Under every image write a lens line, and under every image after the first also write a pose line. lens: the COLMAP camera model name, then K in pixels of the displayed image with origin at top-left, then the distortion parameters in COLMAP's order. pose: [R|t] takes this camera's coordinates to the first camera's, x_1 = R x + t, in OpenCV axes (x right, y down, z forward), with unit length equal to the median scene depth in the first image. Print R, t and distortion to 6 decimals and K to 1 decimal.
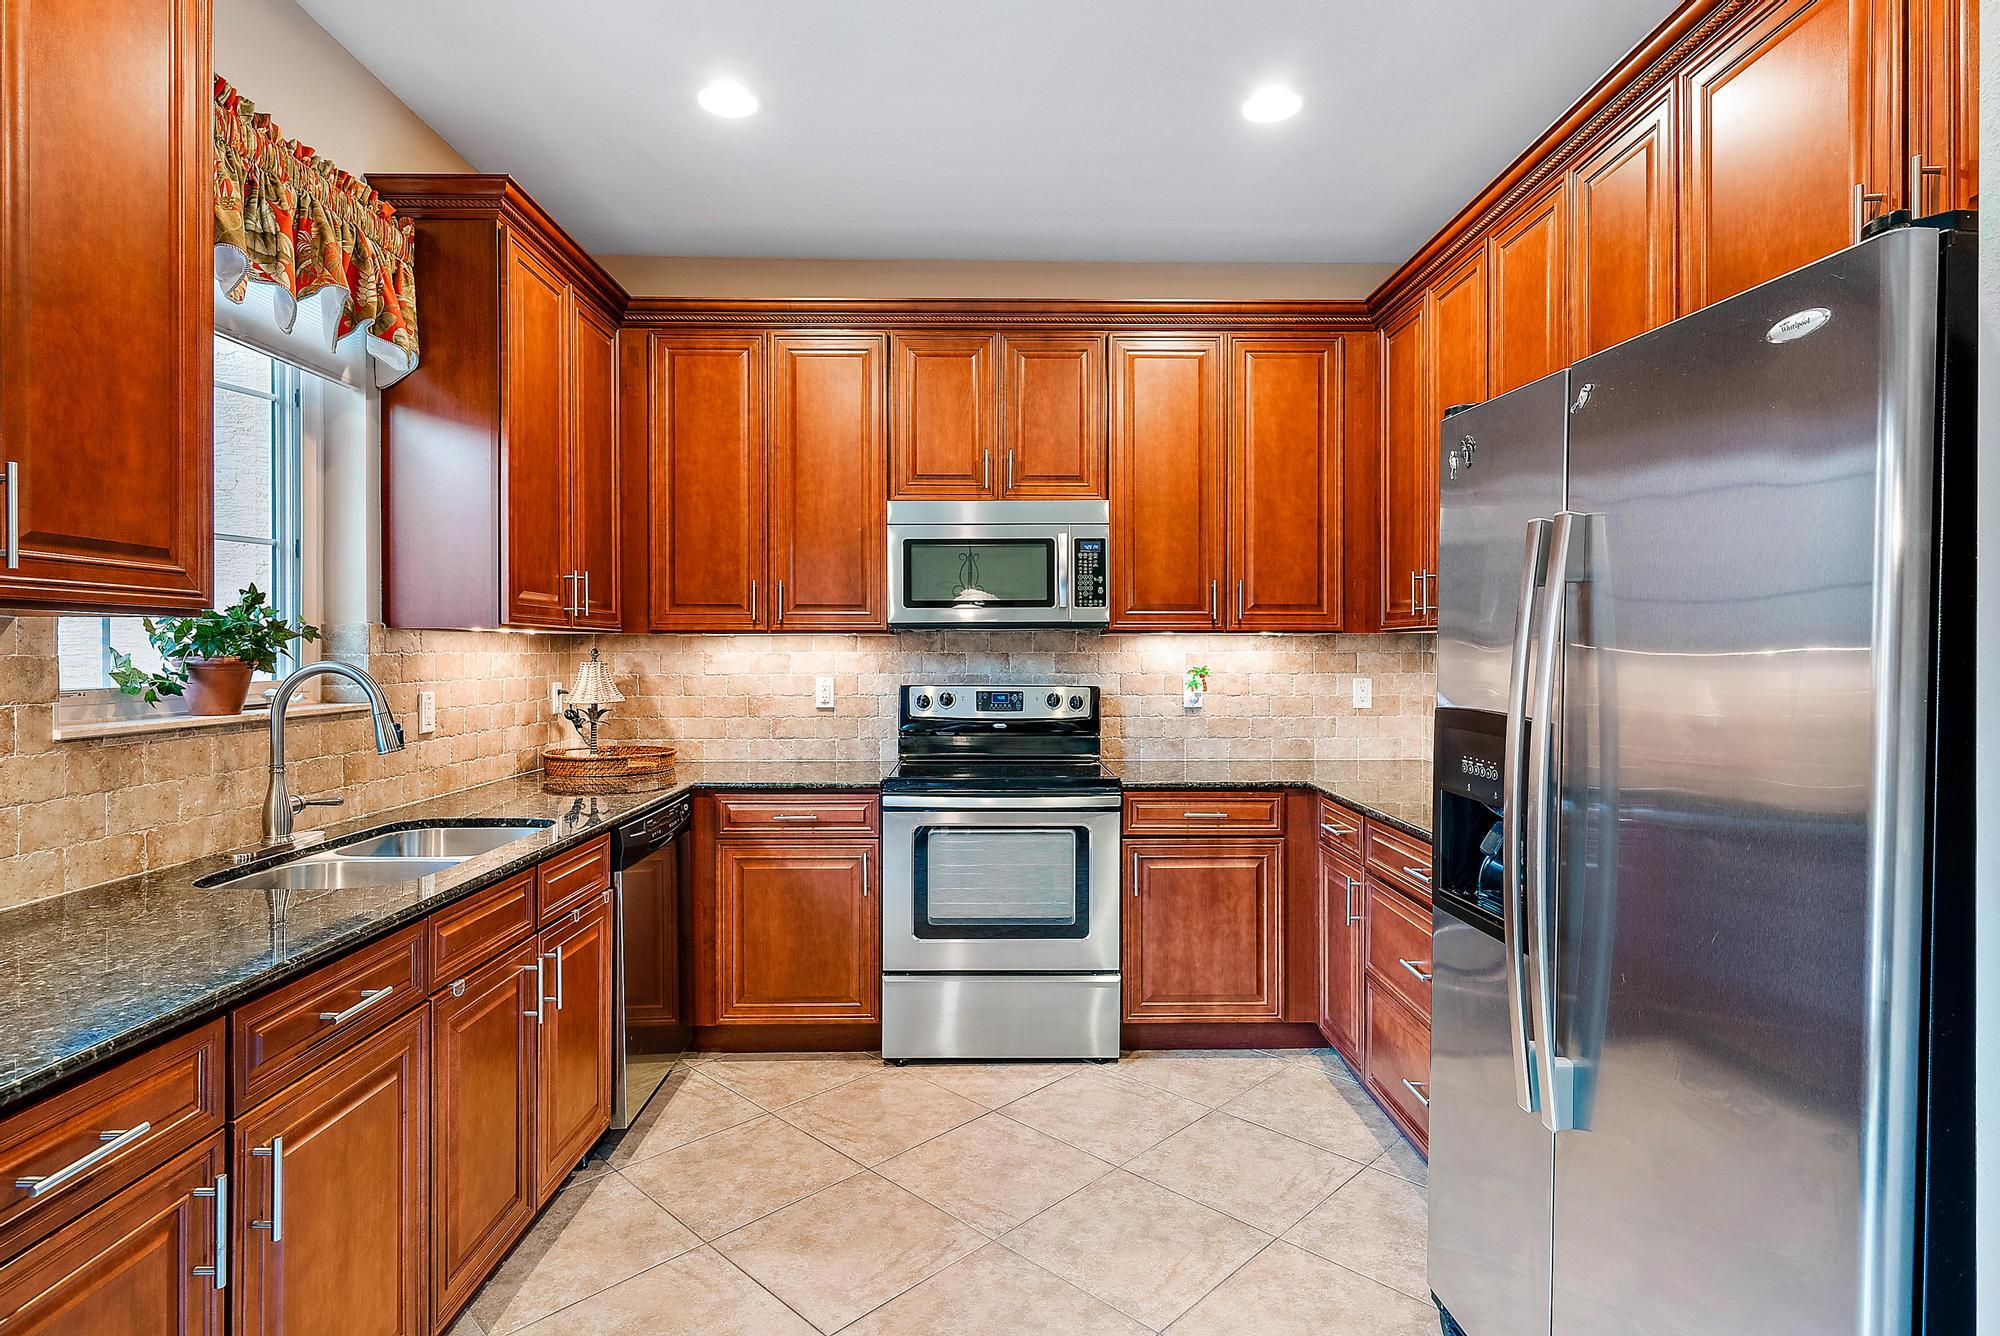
lens RADIAL K [[1010.0, 0, 1002.2], [0, 1010.0, 655.7], [0, 0, 1]] dist [0.004185, 0.000595]
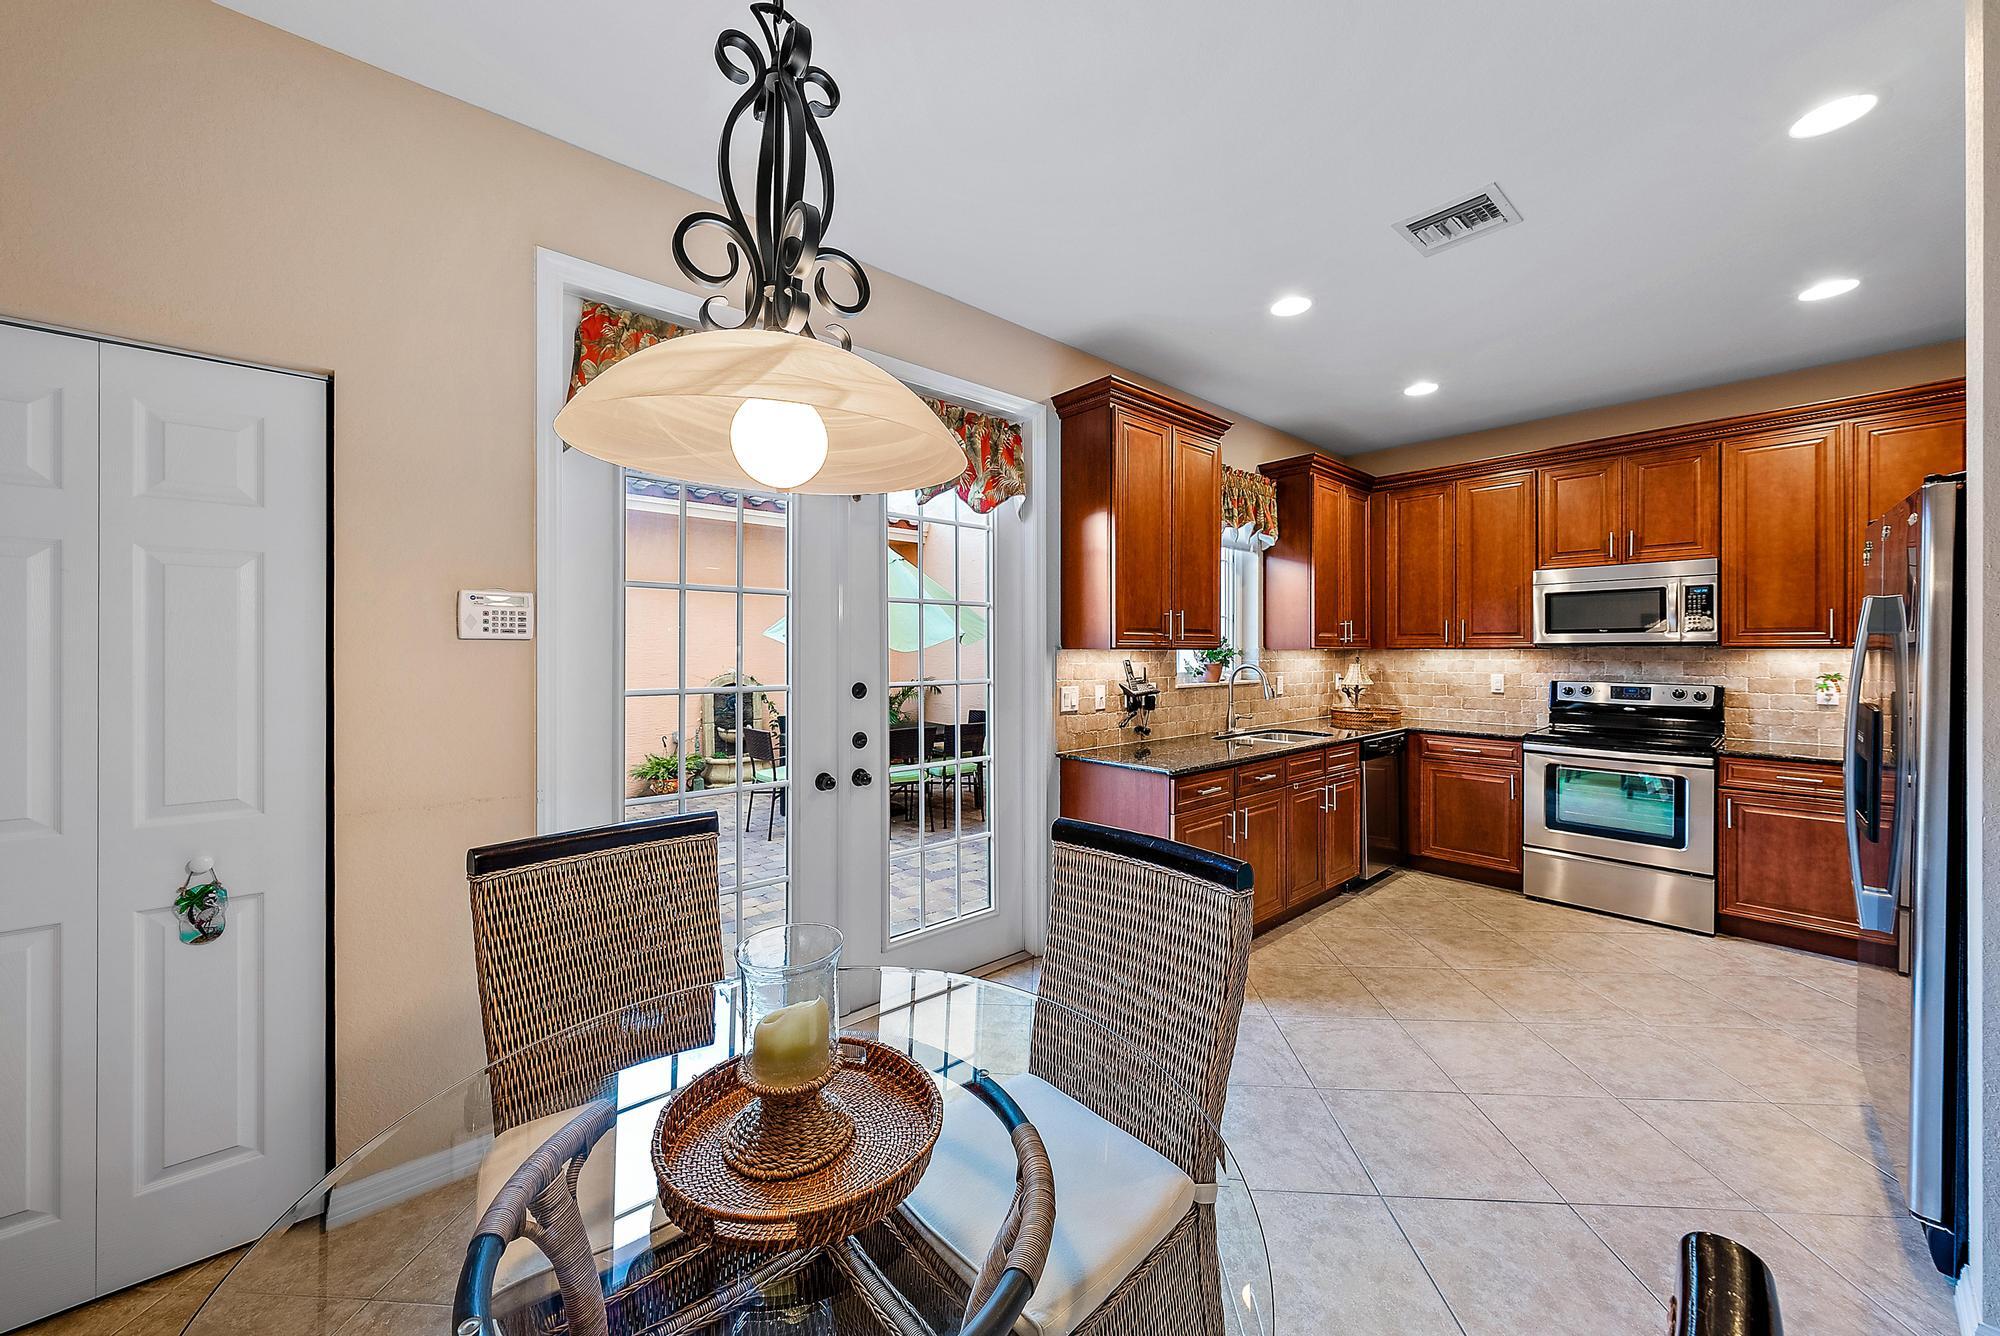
lens RADIAL K [[731.1, 0, 1000.1], [0, 731.1, 651.4], [0, 0, 1]] dist [0.000291, -0.000061]
pose [[0.651363, 0.001482, -0.758765, 0.245242], [-0.002846, 0.999996, -0.000490, -0.016553], [0.758761, 0.002478, 0.651365, -0.498798]]
